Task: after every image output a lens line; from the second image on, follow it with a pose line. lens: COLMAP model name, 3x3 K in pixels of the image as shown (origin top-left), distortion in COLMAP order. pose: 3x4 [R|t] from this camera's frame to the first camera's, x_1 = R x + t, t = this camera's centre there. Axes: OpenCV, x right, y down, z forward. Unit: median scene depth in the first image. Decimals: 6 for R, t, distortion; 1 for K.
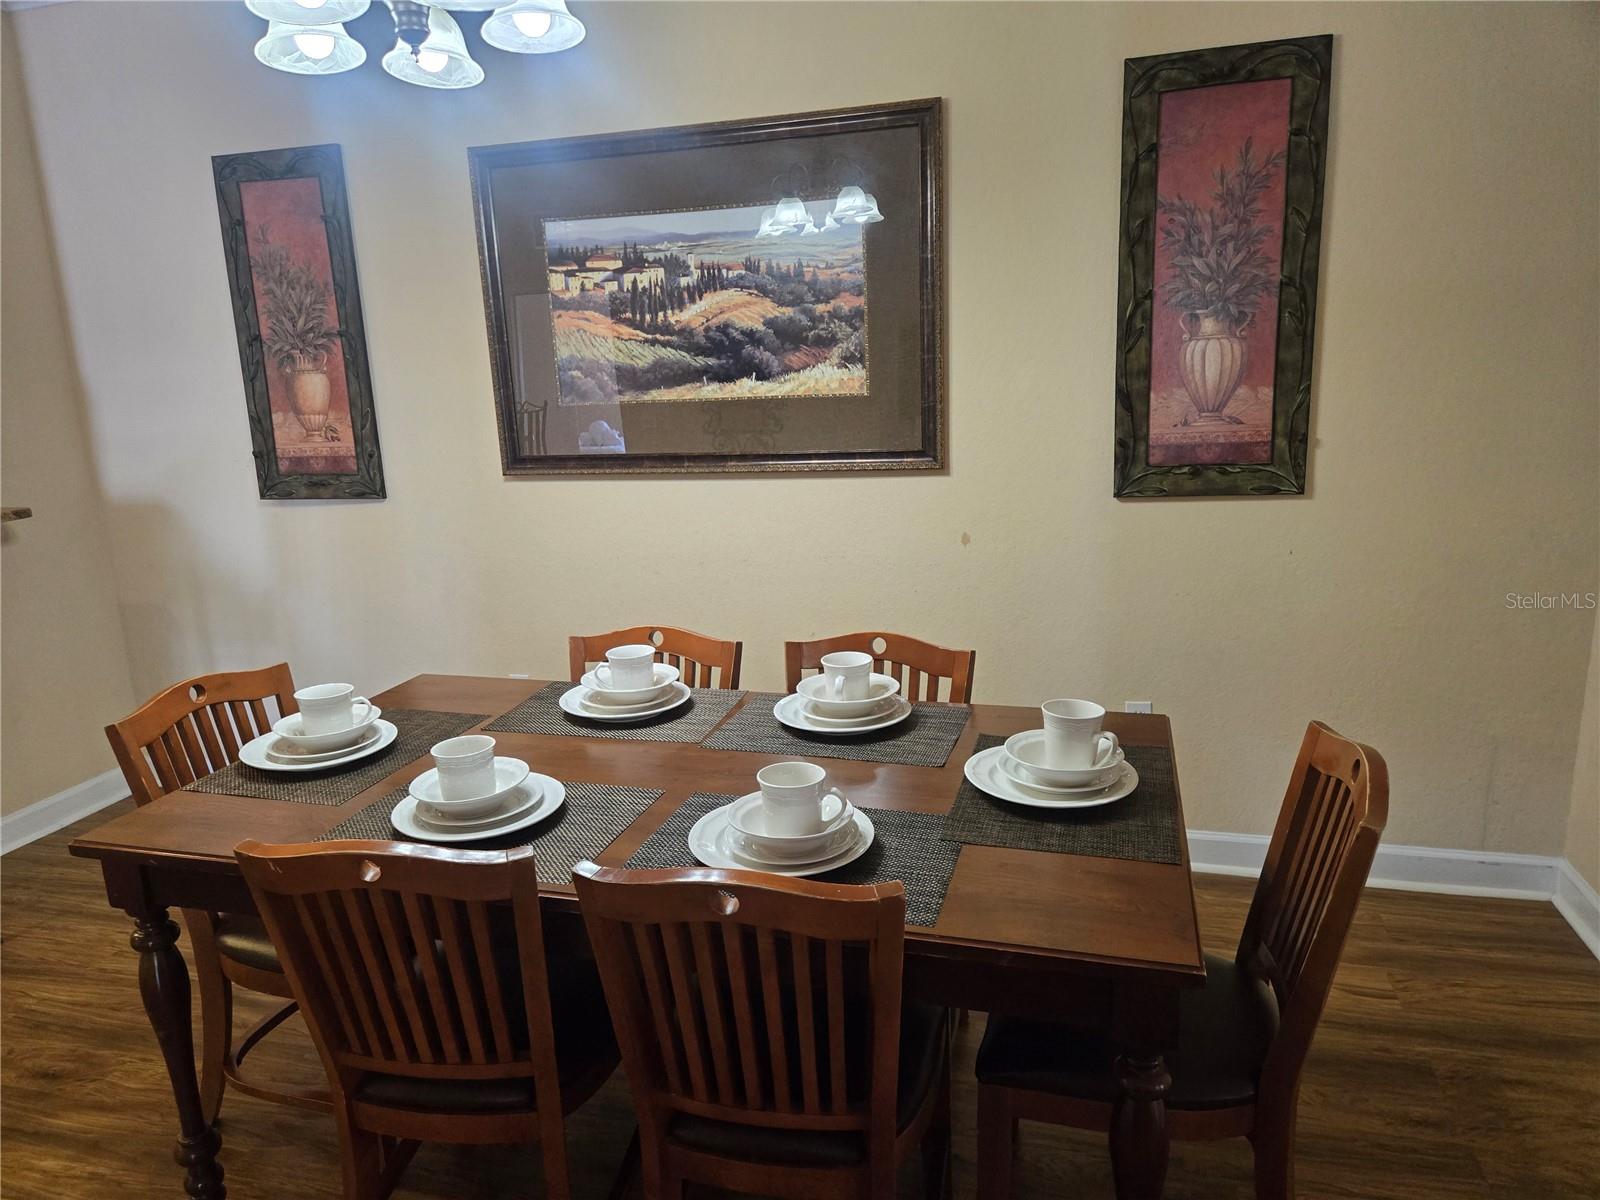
lens RADIAL K [[1075.9, 0, 795.4], [0, 1075.9, 623.4], [0, 0, 1]] dist [0.061576, -0.047302]
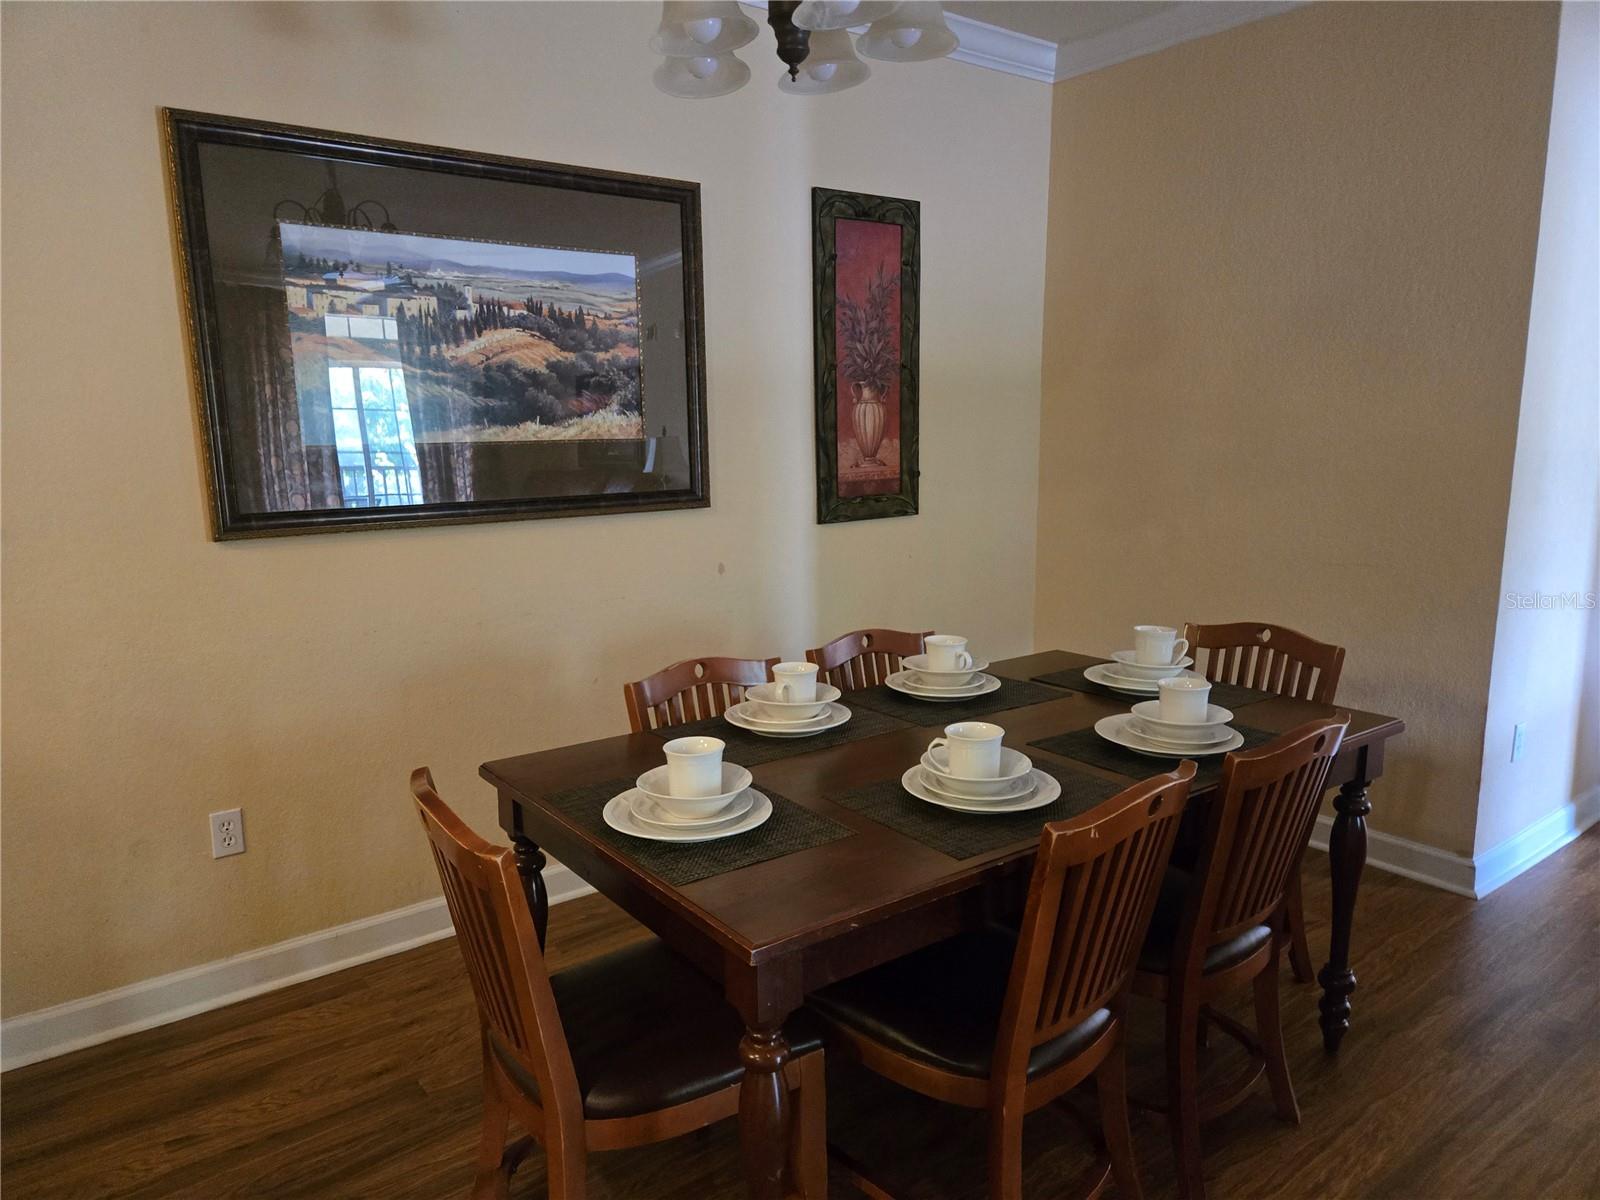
lens RADIAL K [[1075.9, 0, 795.4], [0, 1075.9, 623.4], [0, 0, 1]] dist [0.061576, -0.047302]
pose [[0.603130, -0.119875, 0.788584, -0.696684], [0.170319, 0.985196, 0.019498, -0.030217], [-0.779247, 0.122551, 0.614618, 0.254948]]
